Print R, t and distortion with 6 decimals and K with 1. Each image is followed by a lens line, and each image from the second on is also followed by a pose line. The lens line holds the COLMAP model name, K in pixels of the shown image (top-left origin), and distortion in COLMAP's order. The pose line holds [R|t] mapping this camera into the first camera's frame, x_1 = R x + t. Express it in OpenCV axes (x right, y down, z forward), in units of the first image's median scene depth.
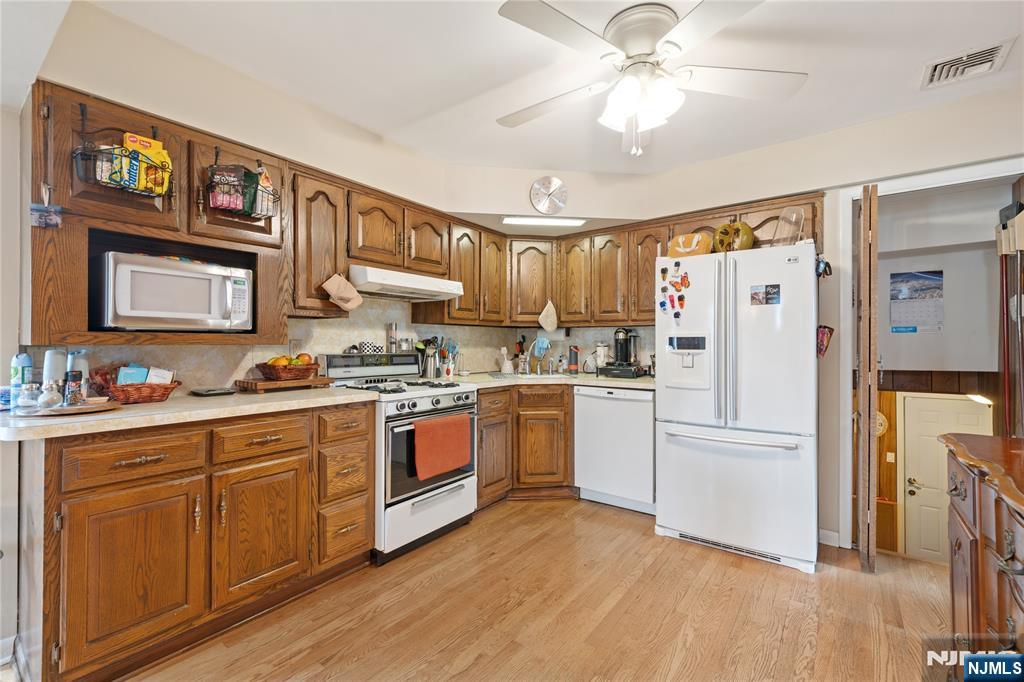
lens RADIAL K [[447.5, 0, 511.9], [0, 447.5, 339.1], [0, 0, 1]] dist [0.003122, 0.000196]
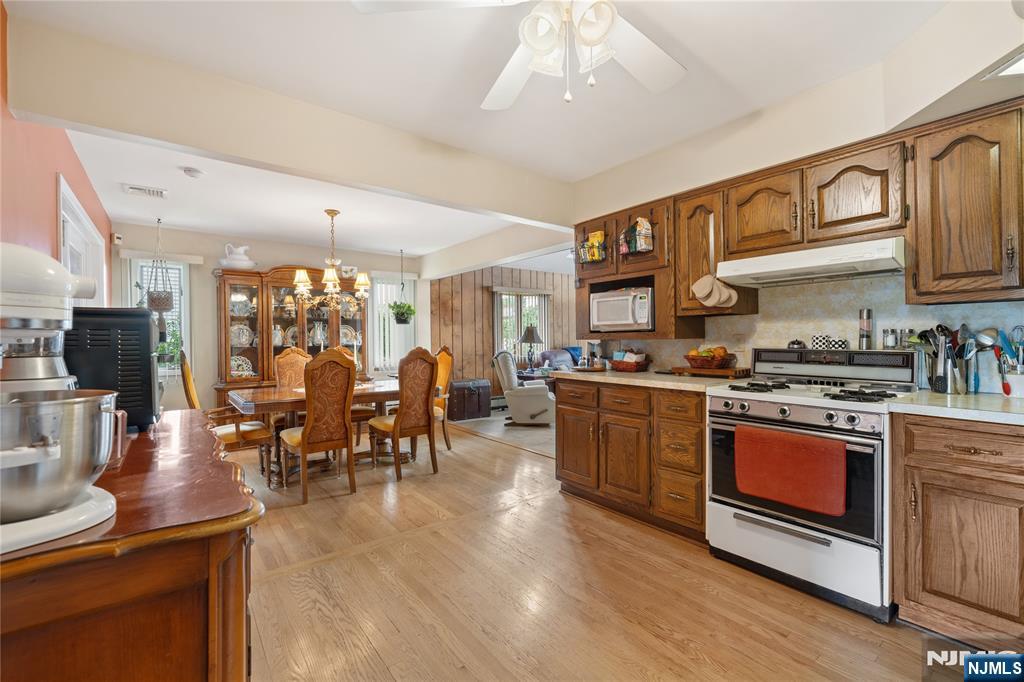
lens RADIAL K [[447.5, 0, 510.6], [0, 447.5, 342.6], [0, 0, 1]] dist [0.003122, 0.000196]
pose [[-0.281726, 0.007167, -0.959468, 0.773673], [0.014458, 0.999890, 0.003224, 0.010476], [0.959386, -0.012964, -0.281799, 0.813351]]
